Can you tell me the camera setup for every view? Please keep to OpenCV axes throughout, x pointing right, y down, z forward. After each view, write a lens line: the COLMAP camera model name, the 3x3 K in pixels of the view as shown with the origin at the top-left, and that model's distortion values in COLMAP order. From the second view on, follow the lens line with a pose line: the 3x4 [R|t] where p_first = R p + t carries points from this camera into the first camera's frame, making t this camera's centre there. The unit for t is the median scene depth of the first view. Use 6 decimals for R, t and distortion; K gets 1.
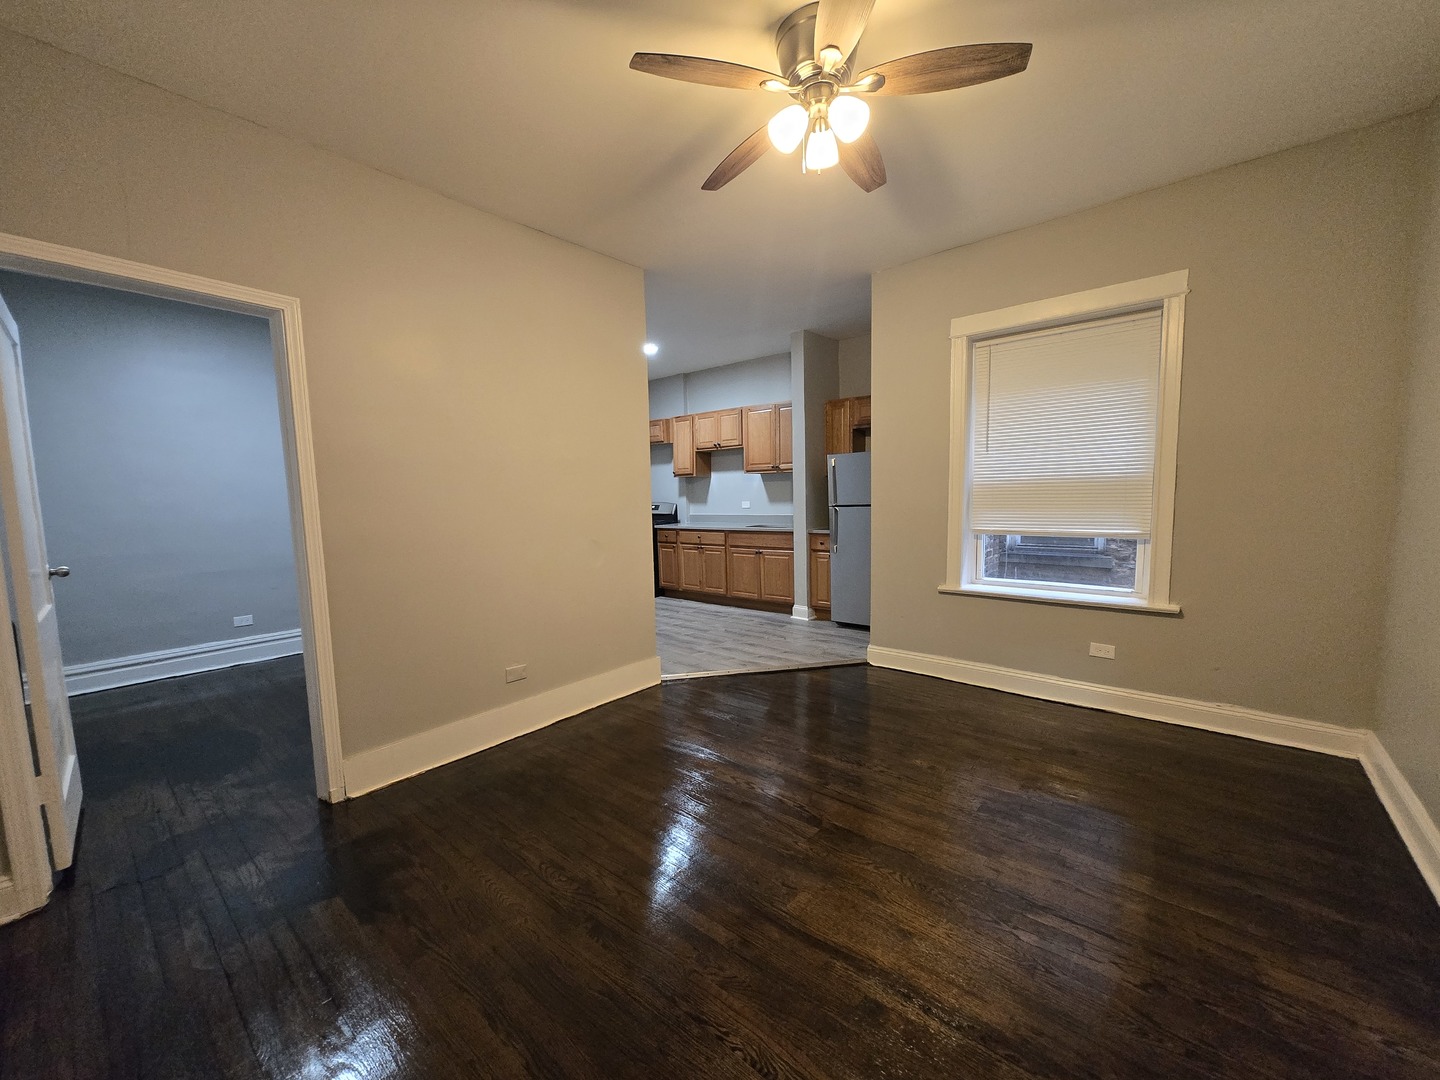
lens RADIAL K [[558.2, 0, 718.9], [0, 558.2, 543.8], [0, 0, 1]] dist [-0.013346, -0.000206]
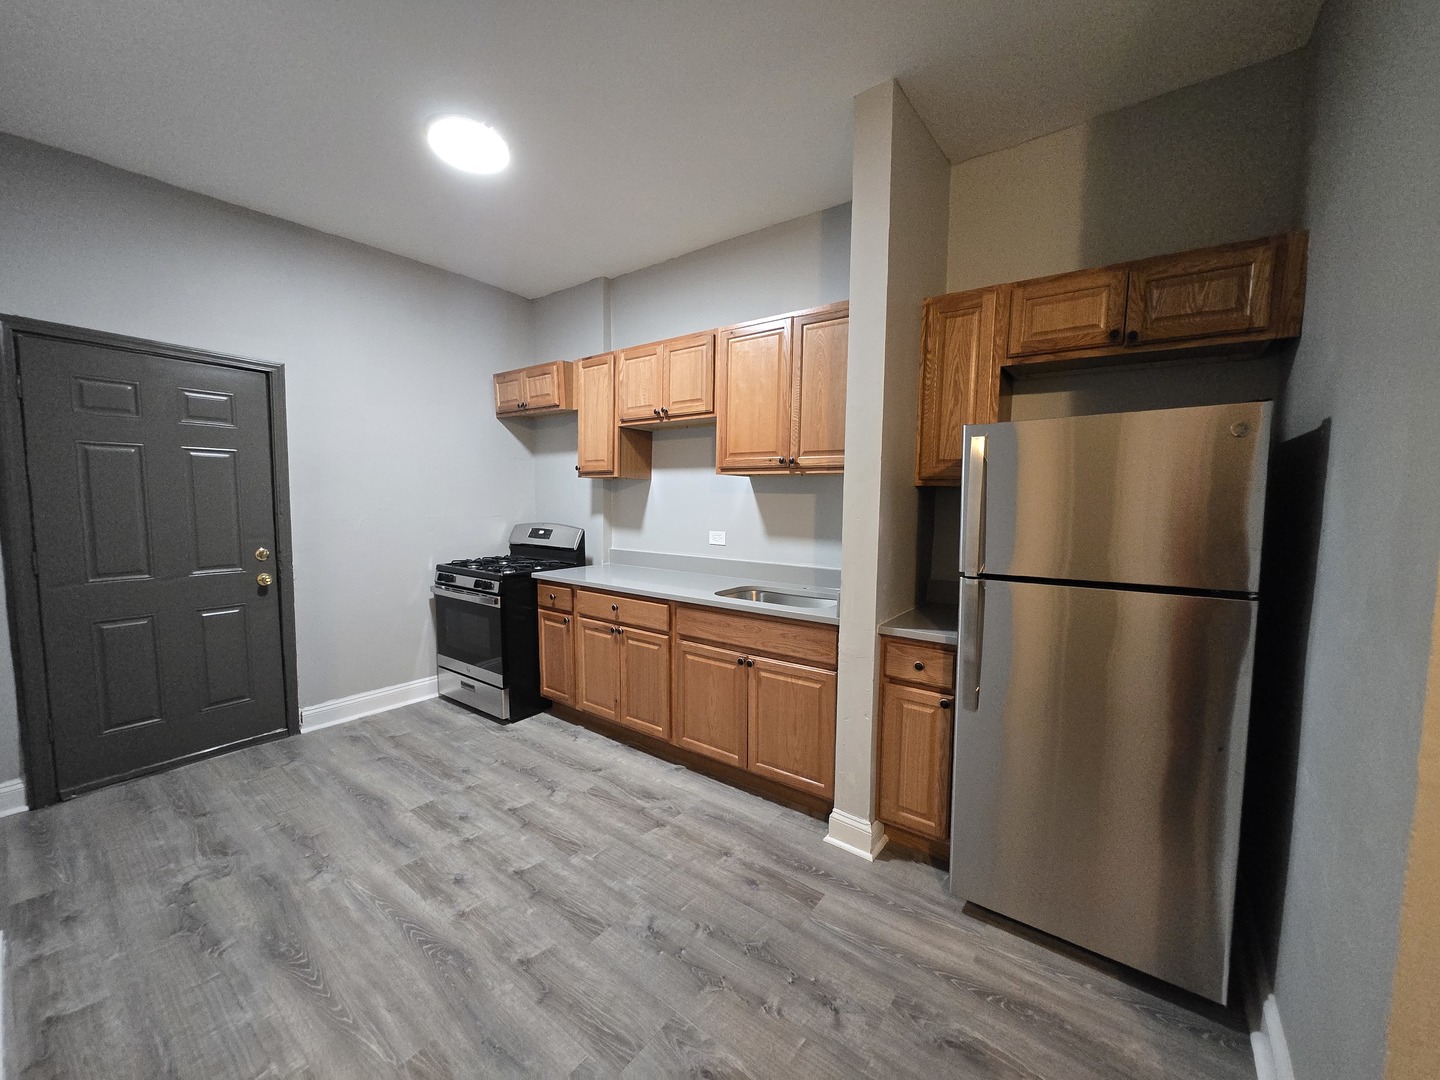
lens RADIAL K [[558.2, 0, 718.9], [0, 558.2, 543.8], [0, 0, 1]] dist [-0.013346, -0.000206]
pose [[0.997859, 0.030006, 0.058117, 0.022343], [-0.029520, 0.999522, -0.009206, -0.064112], [-0.058366, 0.007471, 0.998267, 0.539008]]
